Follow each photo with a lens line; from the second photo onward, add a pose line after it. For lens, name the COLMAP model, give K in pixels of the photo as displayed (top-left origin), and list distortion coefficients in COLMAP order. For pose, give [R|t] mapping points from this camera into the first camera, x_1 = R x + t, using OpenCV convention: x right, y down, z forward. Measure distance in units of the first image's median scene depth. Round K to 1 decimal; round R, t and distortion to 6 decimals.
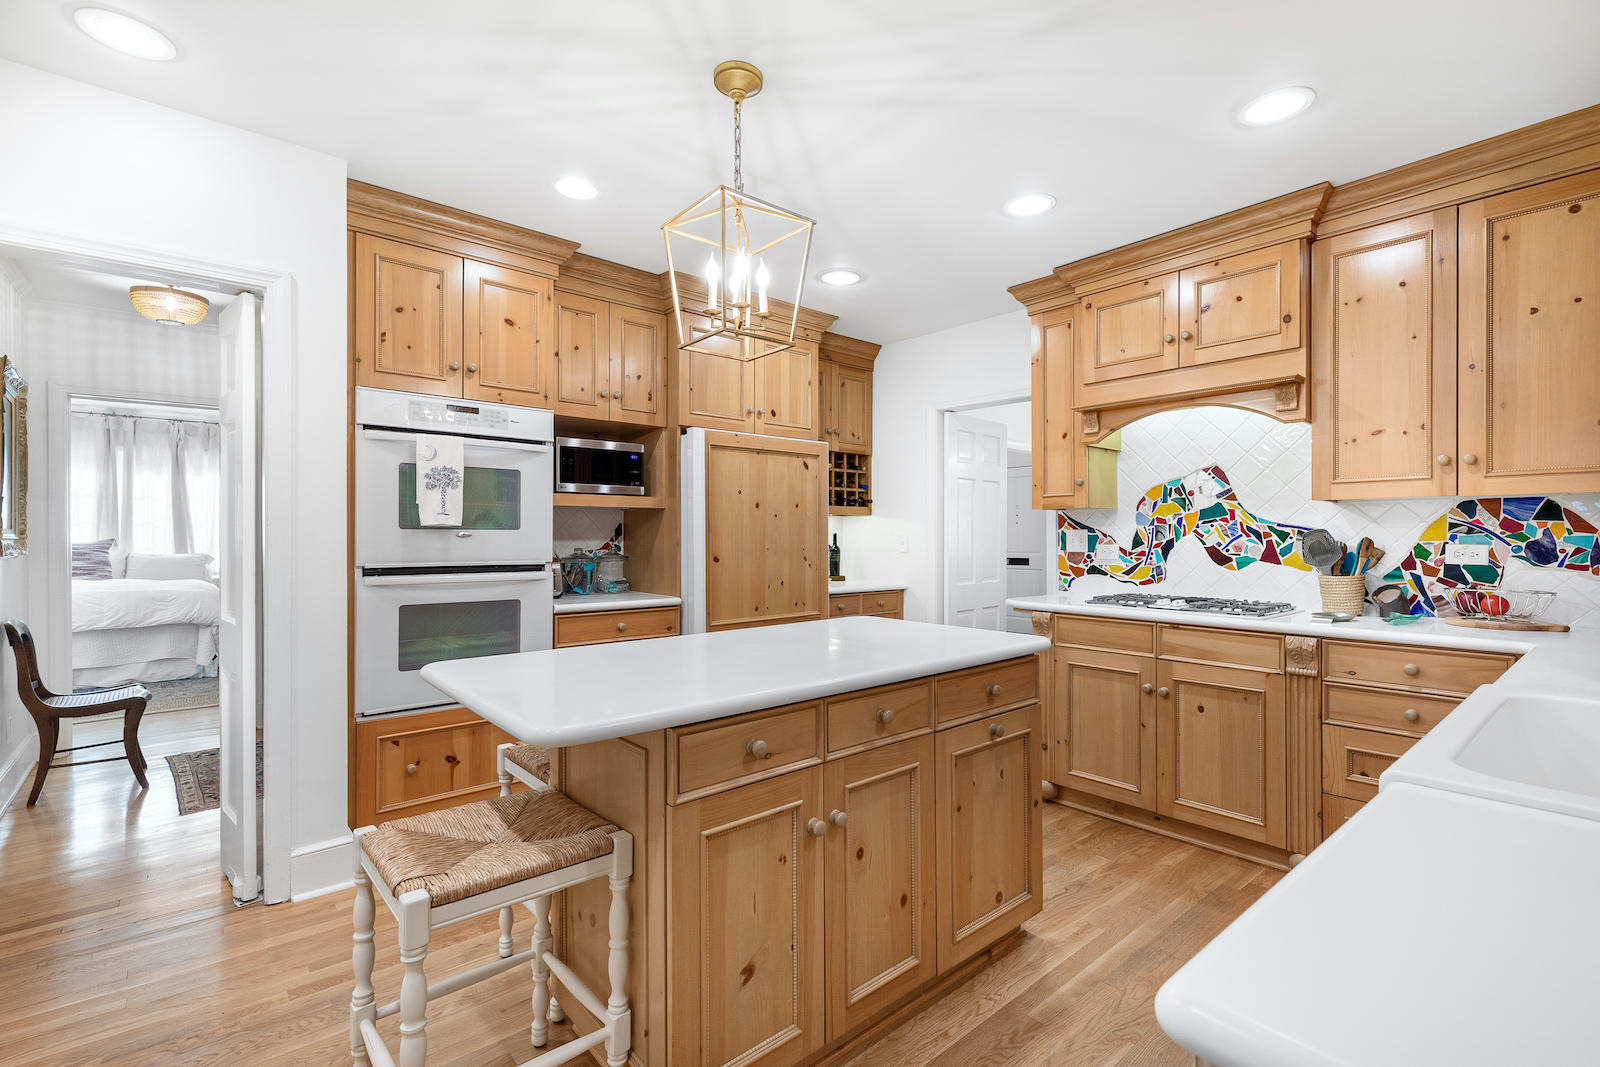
lens RADIAL K [[723.5, 0, 793.3], [0, 723.5, 542.0], [0, 0, 1]] dist [-0.008292, -0.001469]
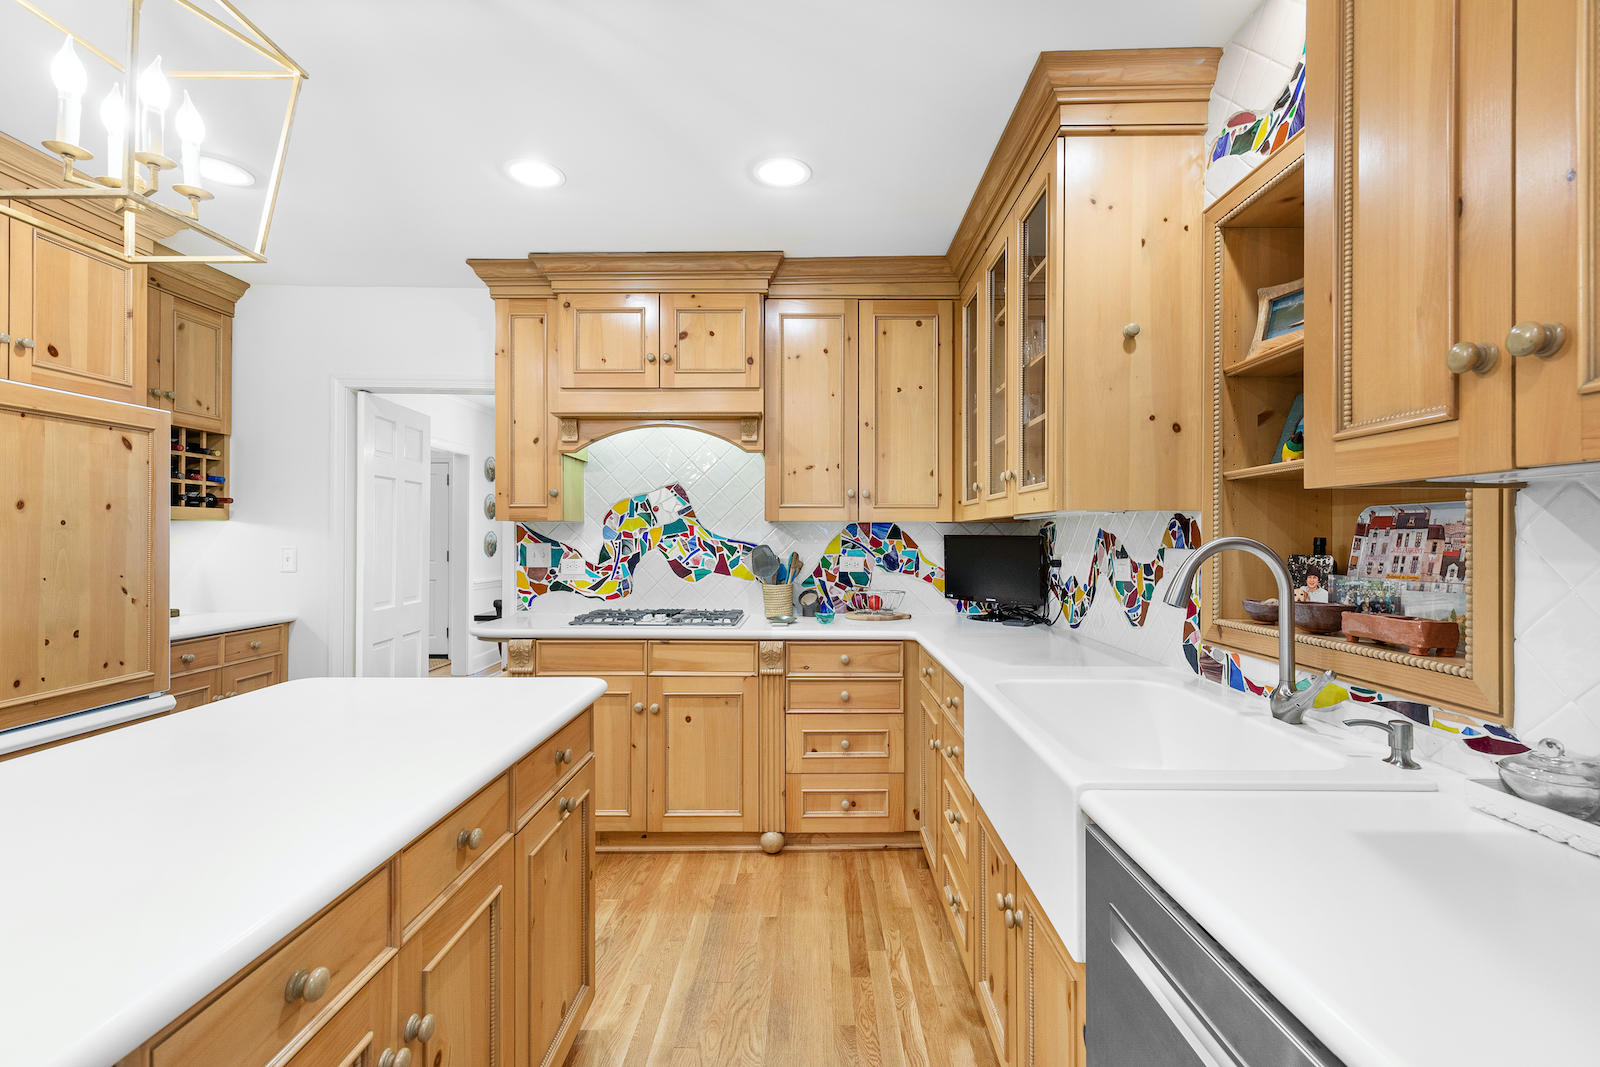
lens RADIAL K [[723.5, 0, 835.6], [0, 723.5, 532.8], [0, 0, 1]] dist [-0.008292, -0.001469]
pose [[0.631237, 0.006269, 0.775565, -0.102318], [0.004338, 0.999923, -0.011613, -0.022663], [-0.775578, 0.010695, 0.631161, 0.162286]]
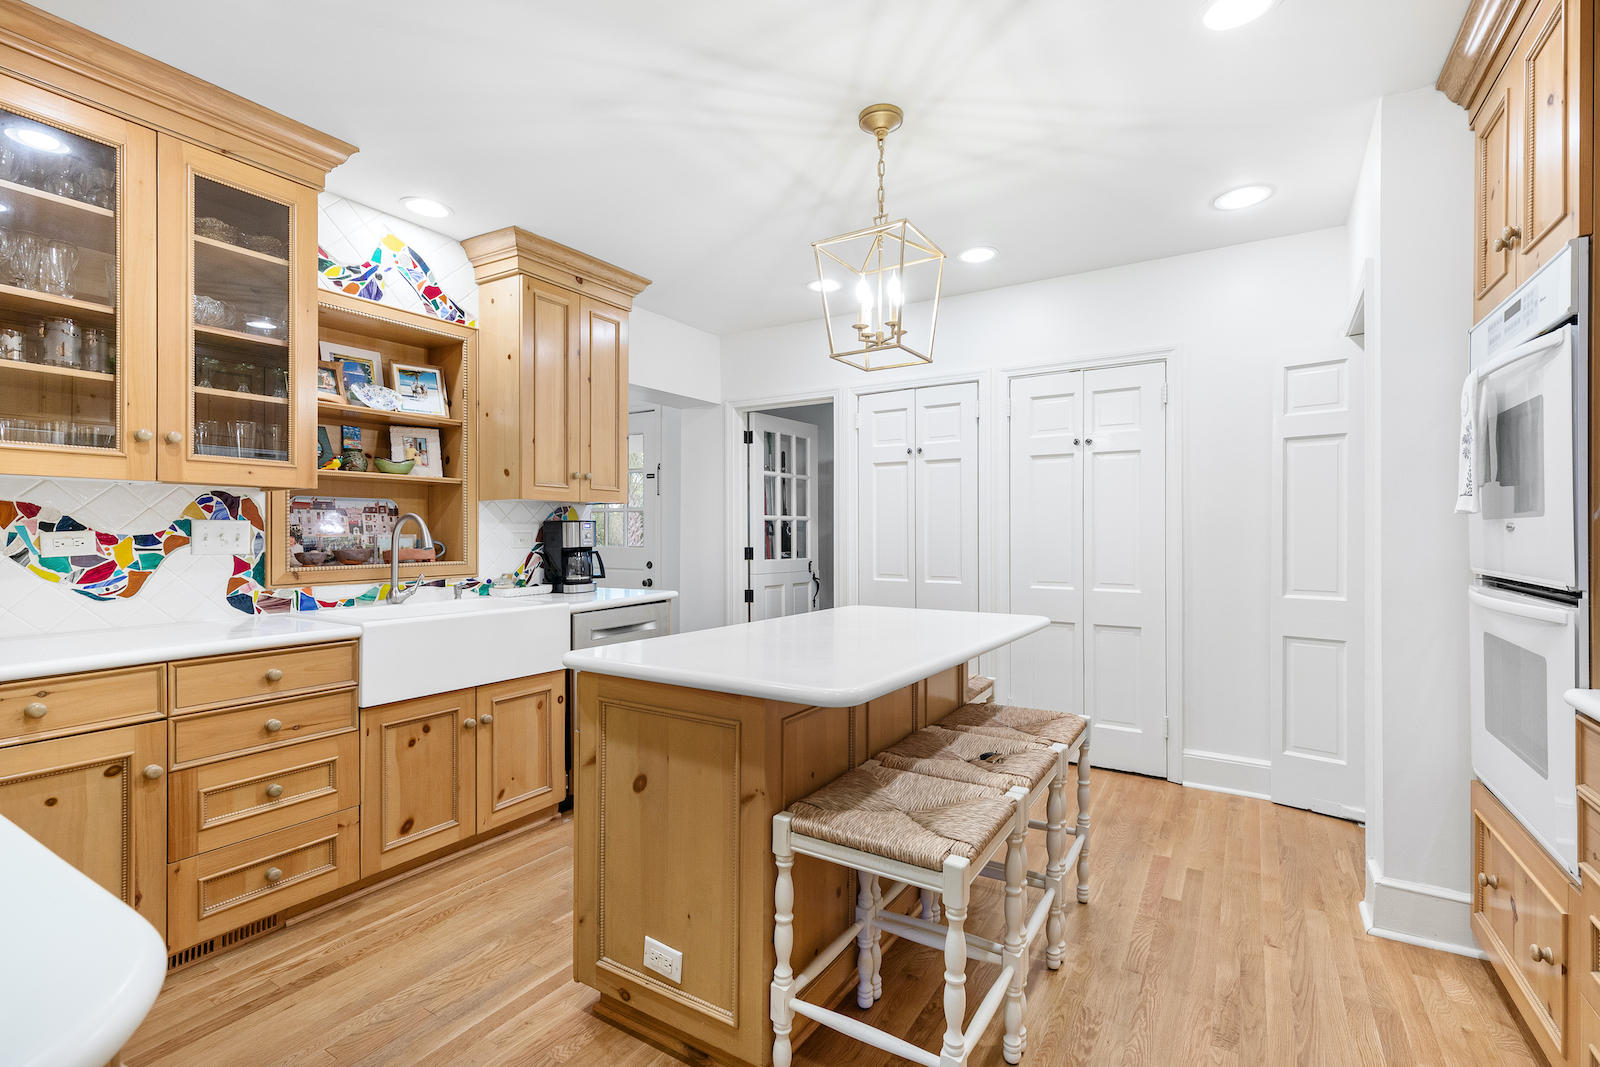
lens RADIAL K [[723.5, 0, 798.2], [0, 723.5, 532.6], [0, 0, 1]] dist [-0.008292, -0.001469]
pose [[-0.951656, 0.003374, -0.307147, 0.390613], [0.000239, 0.999948, 0.010243, -0.002191], [0.307165, 0.009675, -0.951607, 1.794756]]
